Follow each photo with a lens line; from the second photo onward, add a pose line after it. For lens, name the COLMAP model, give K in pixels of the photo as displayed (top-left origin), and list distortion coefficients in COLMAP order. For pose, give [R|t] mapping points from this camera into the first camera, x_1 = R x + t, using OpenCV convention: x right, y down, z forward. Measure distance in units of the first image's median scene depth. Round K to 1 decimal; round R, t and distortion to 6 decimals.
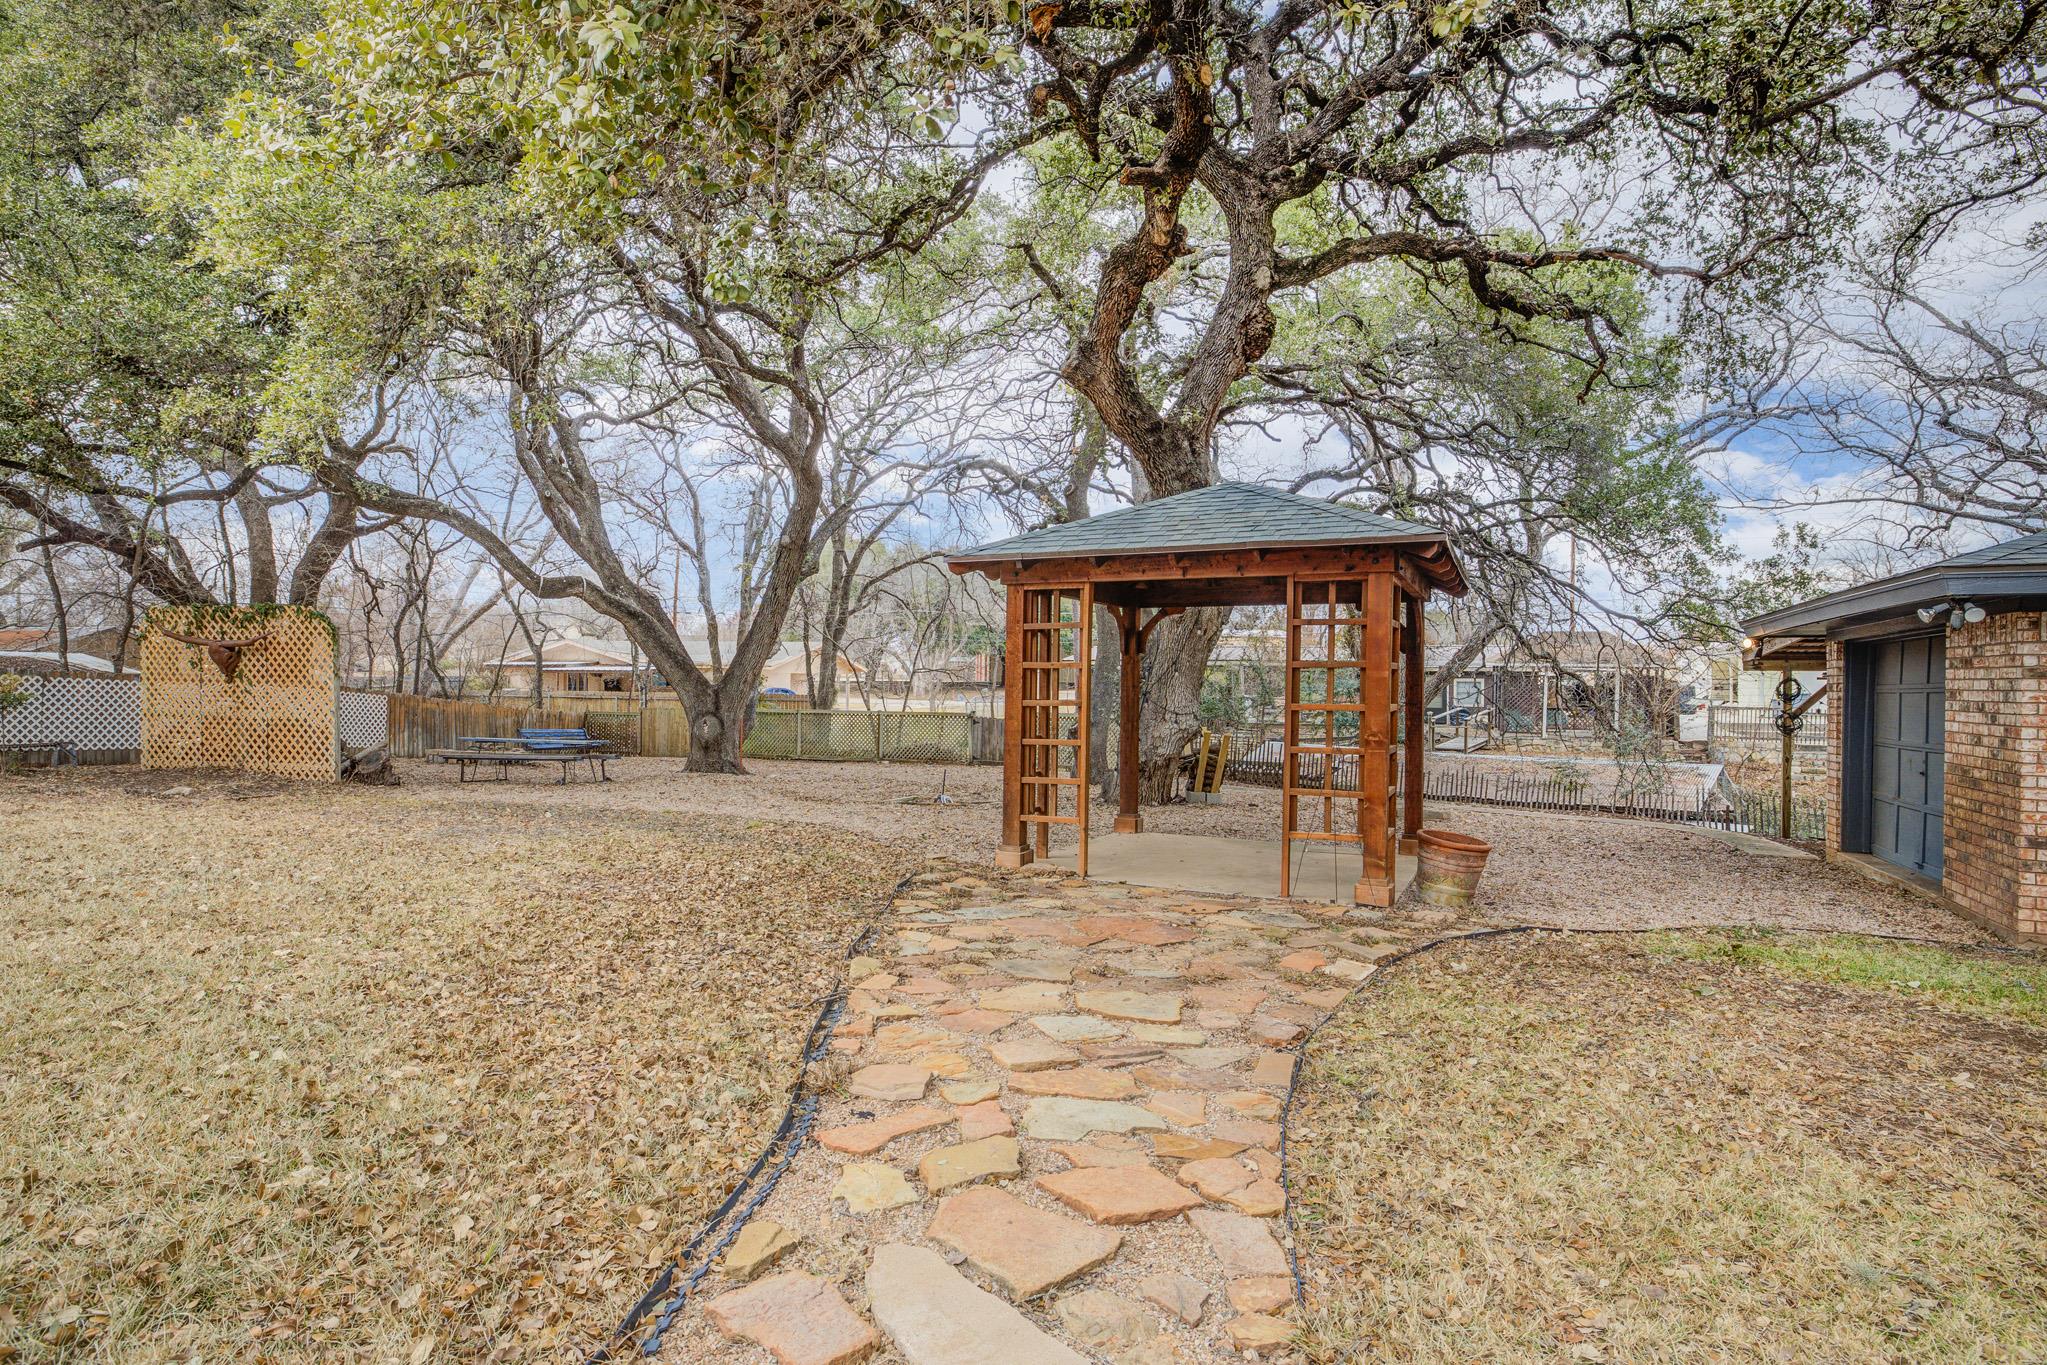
lens RADIAL K [[1114.0, 0, 1024.5], [0, 1114.0, 680.8], [0, 0, 1]] dist [0.022182, 0.001313]
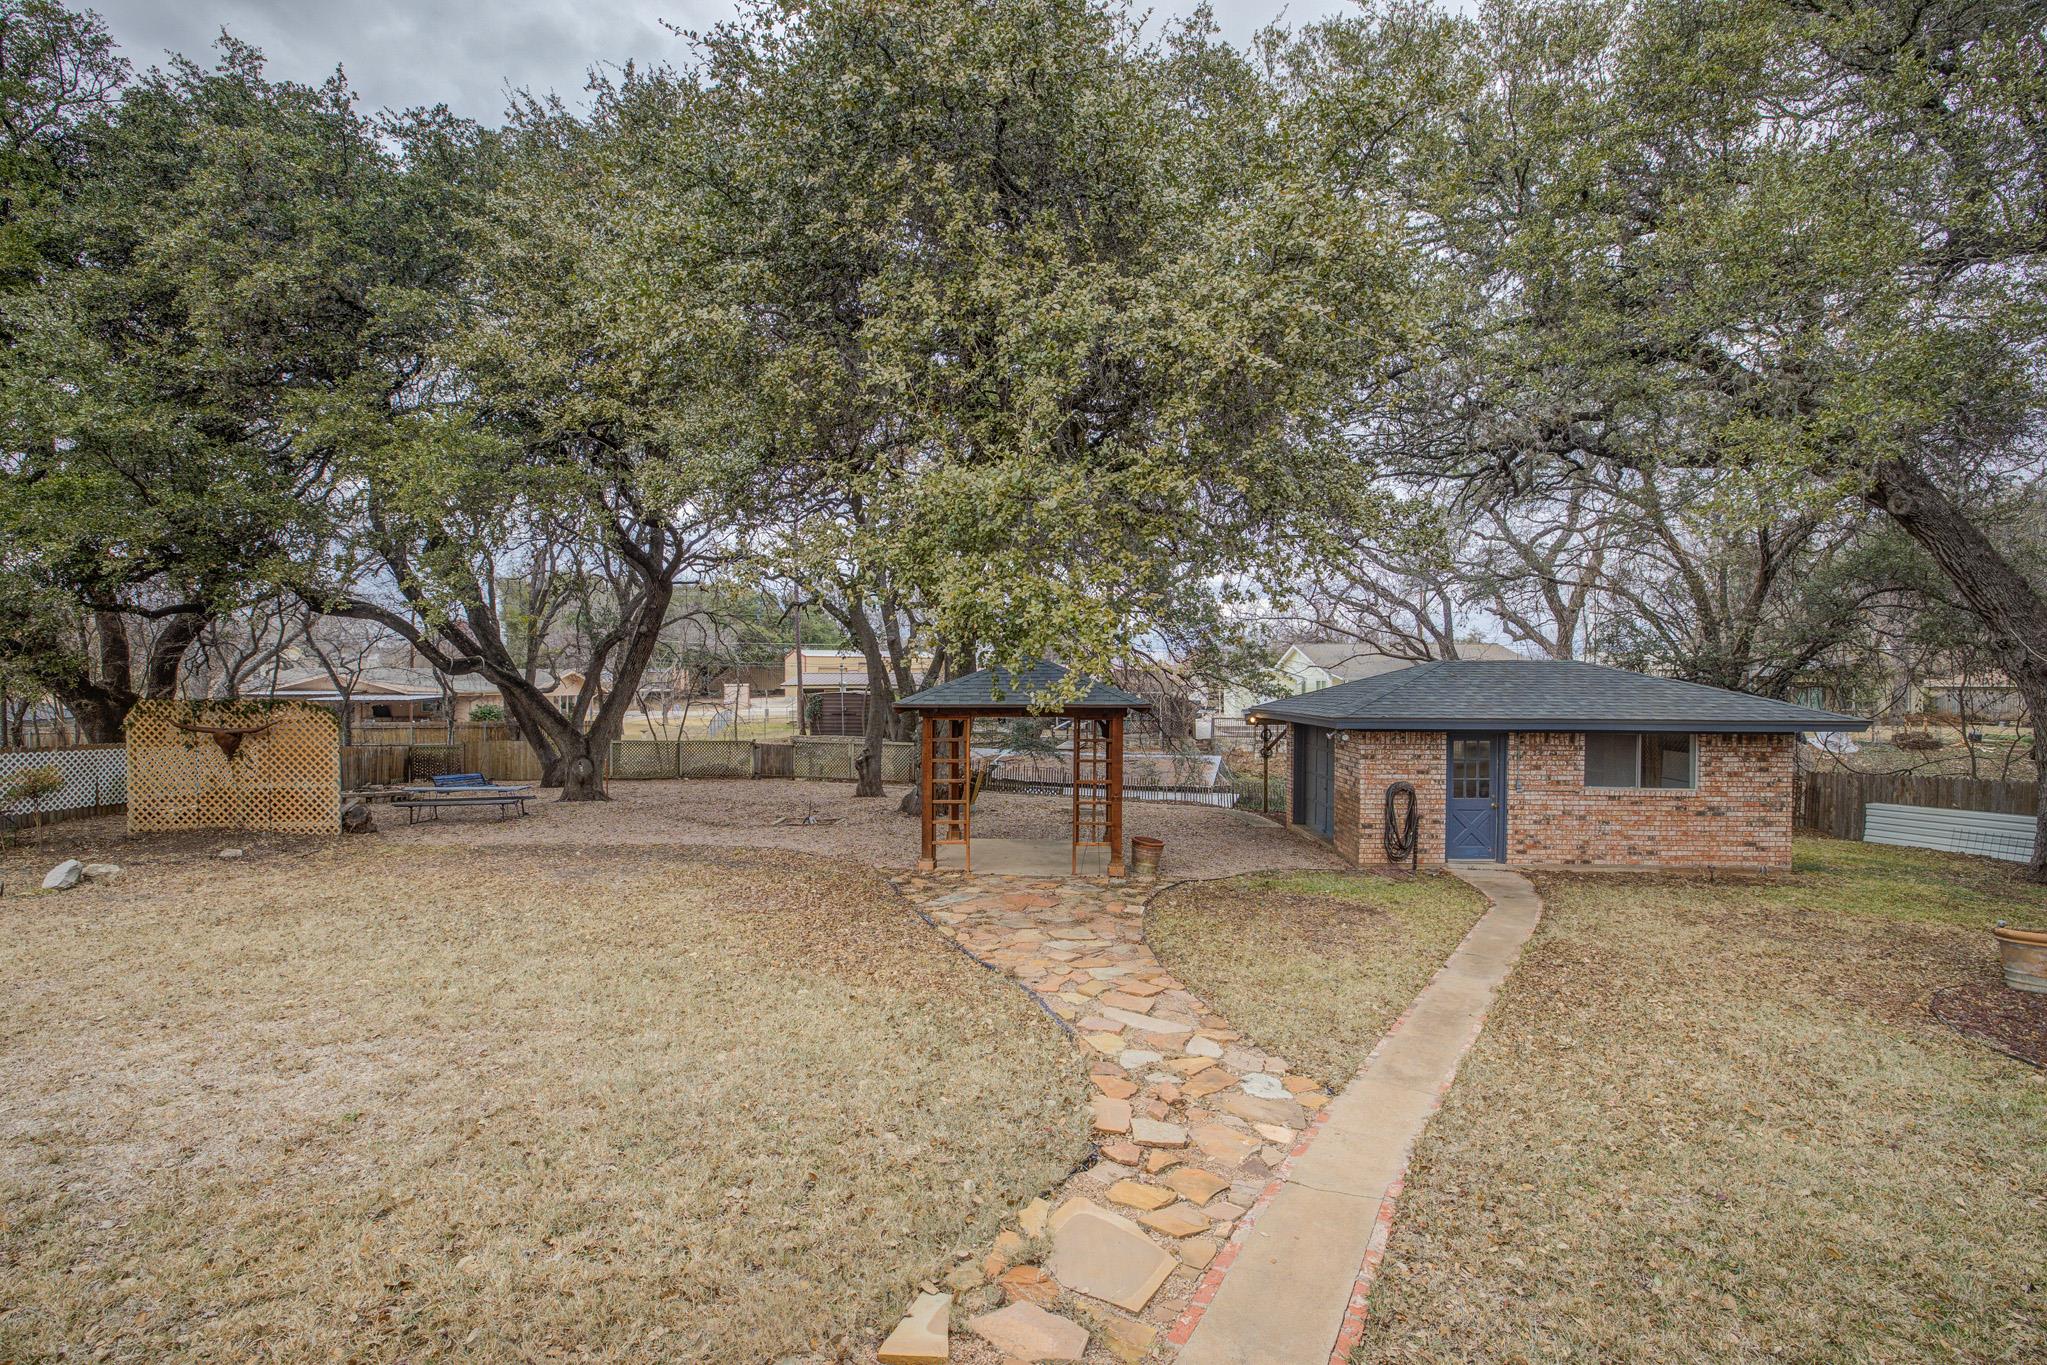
lens RADIAL K [[860.2, 0, 1025.3], [0, 860.2, 685.5], [0, 0, 1]] dist [0.003057, 0.001066]
pose [[0.939848, -0.009216, 0.341469, -0.200829], [0.008757, 0.999957, 0.002885, -0.081670], [-0.341481, 0.000279, 0.939888, -0.231320]]
